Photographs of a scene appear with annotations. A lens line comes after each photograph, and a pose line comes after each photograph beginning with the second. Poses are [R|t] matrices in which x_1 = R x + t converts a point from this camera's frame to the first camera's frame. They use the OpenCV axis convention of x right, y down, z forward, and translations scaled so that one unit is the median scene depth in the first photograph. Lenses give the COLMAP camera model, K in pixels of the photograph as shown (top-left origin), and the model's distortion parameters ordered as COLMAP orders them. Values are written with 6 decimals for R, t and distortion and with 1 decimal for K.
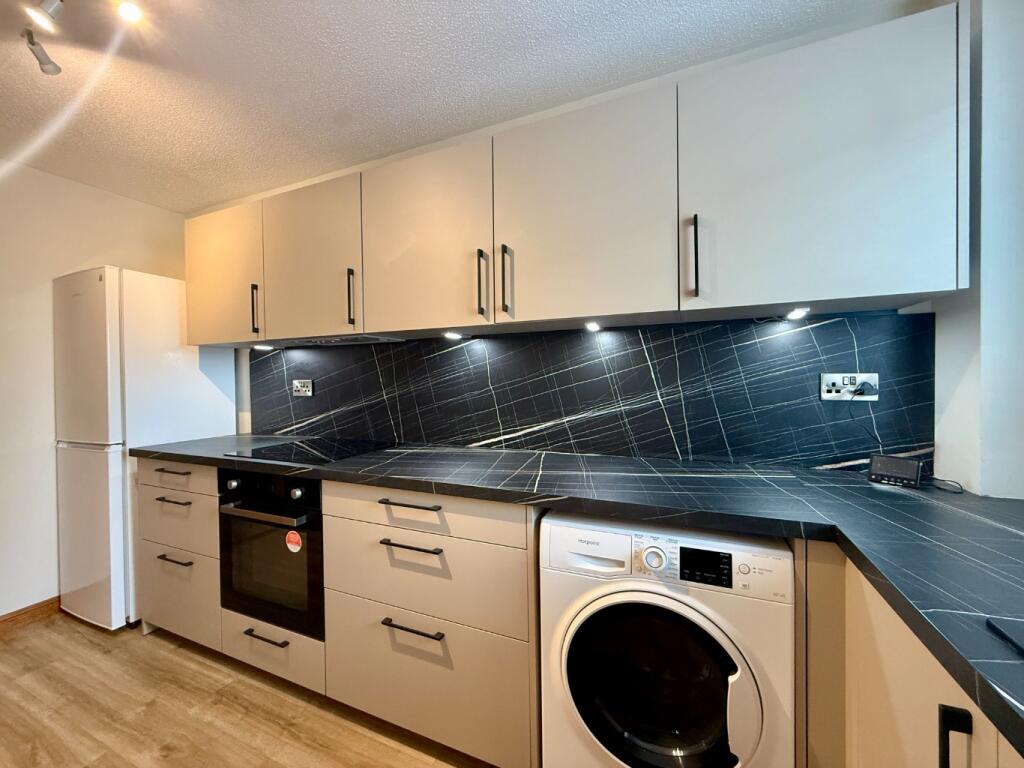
lens RADIAL K [[408.3, 0, 512.0], [0, 408.3, 384.0], [0, 0, 1]] dist [-0.002783, -0.000314]
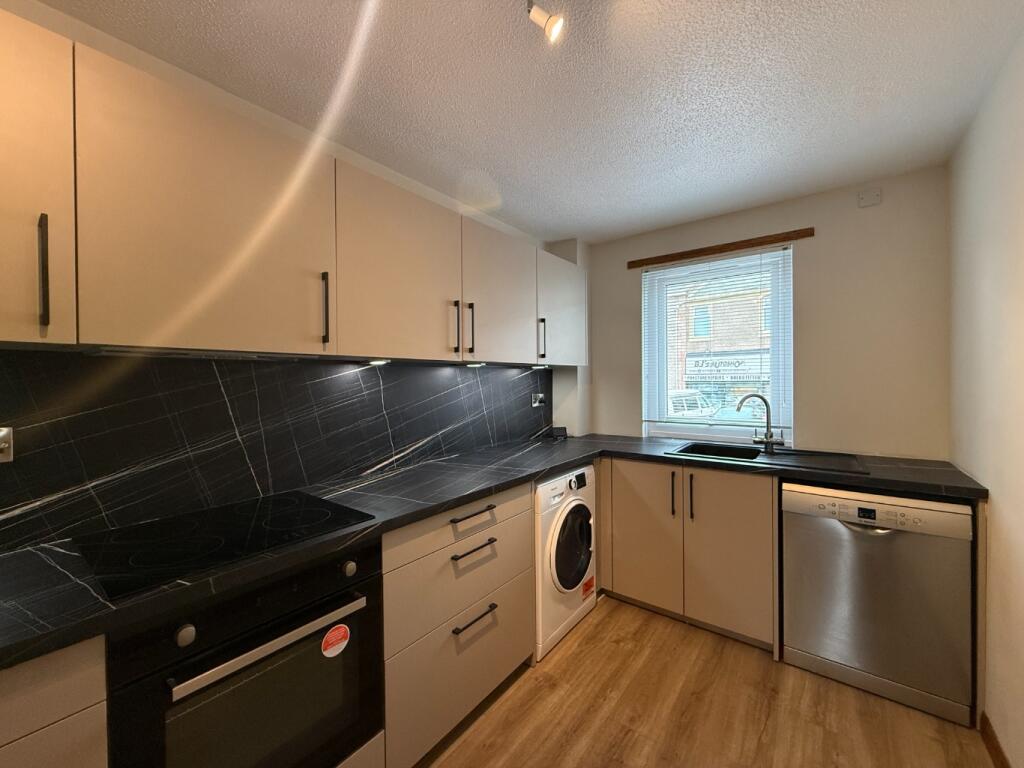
lens RADIAL K [[408.3, 0, 512.0], [0, 408.3, 384.0], [0, 0, 1]] dist [-0.002783, -0.000314]
pose [[0.239253, -0.000116, 0.970957, -1.214131], [0.024120, 0.999692, -0.005824, -0.062159], [-0.970658, 0.024813, 0.239182, 0.530199]]
